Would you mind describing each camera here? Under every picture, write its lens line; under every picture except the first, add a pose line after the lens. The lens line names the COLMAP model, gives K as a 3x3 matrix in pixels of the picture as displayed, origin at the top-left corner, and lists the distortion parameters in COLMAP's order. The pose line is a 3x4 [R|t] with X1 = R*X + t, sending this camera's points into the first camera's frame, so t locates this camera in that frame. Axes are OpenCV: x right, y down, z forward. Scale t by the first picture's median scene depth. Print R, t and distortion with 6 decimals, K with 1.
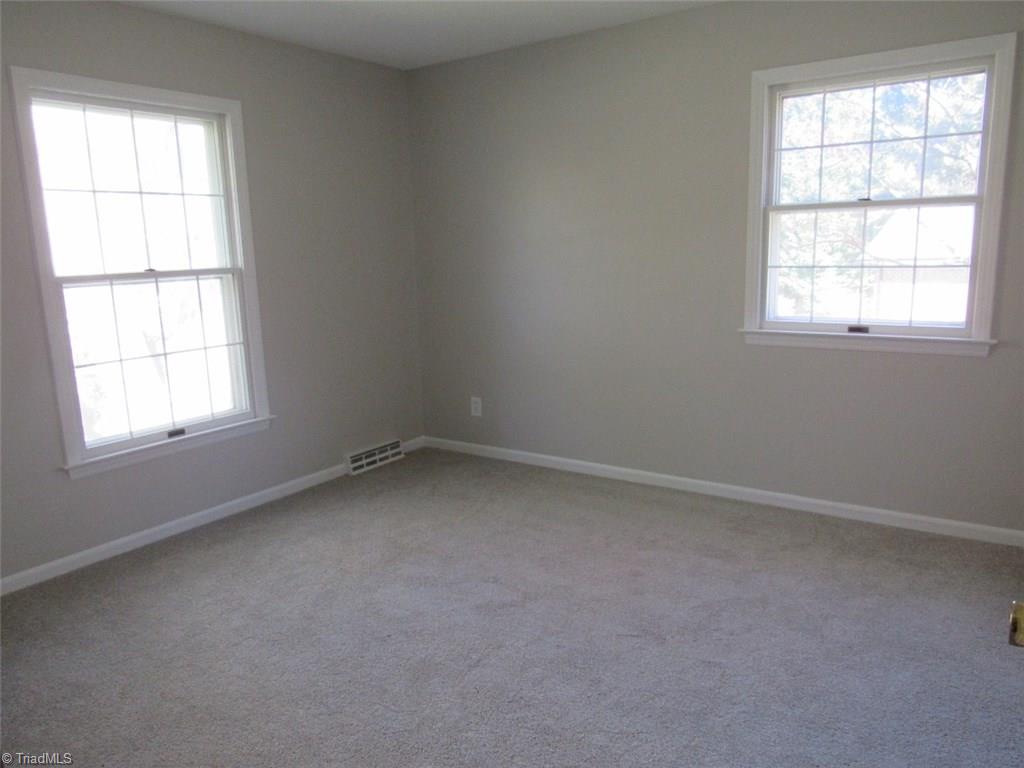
lens RADIAL K [[735.7, 0, 512.1], [0, 735.7, 383.9], [0, 0, 1]] dist [-0.005937, 0.008334]
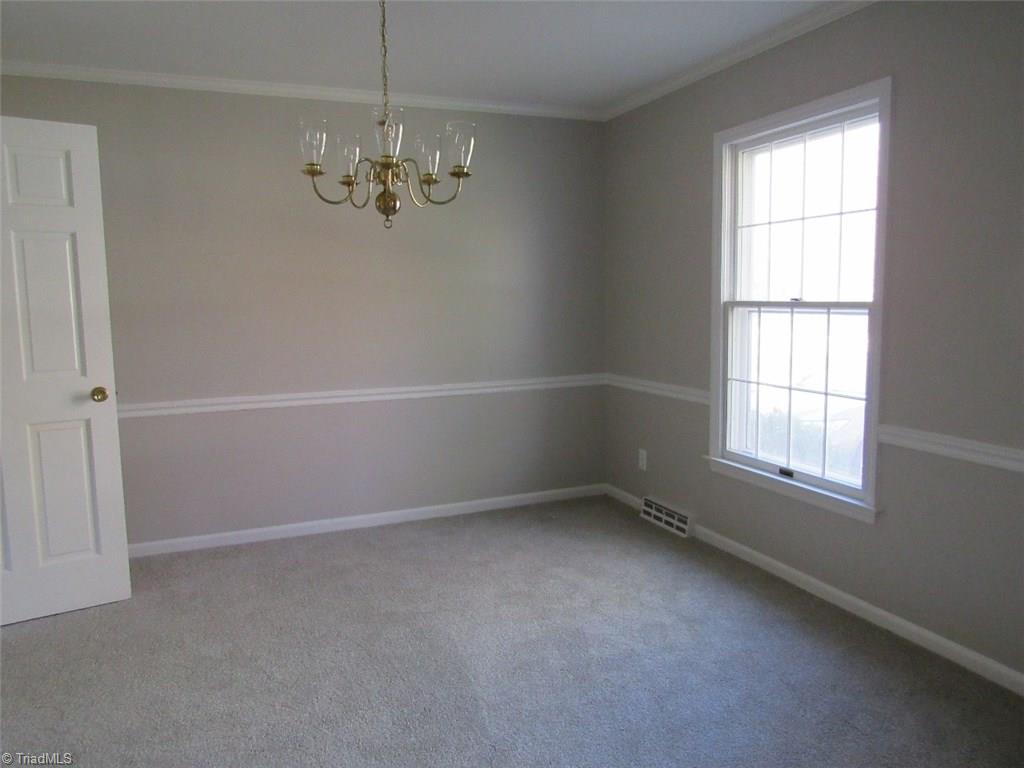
lens RADIAL K [[735.7, 0, 518.2], [0, 735.7, 379.0], [0, 0, 1]] dist [-0.005937, 0.008334]
pose [[-0.542912, 0.128729, -0.829864, 0.489126], [-0.134317, 0.962150, 0.237121, -0.225480], [0.828978, 0.240201, -0.505073, 1.165117]]
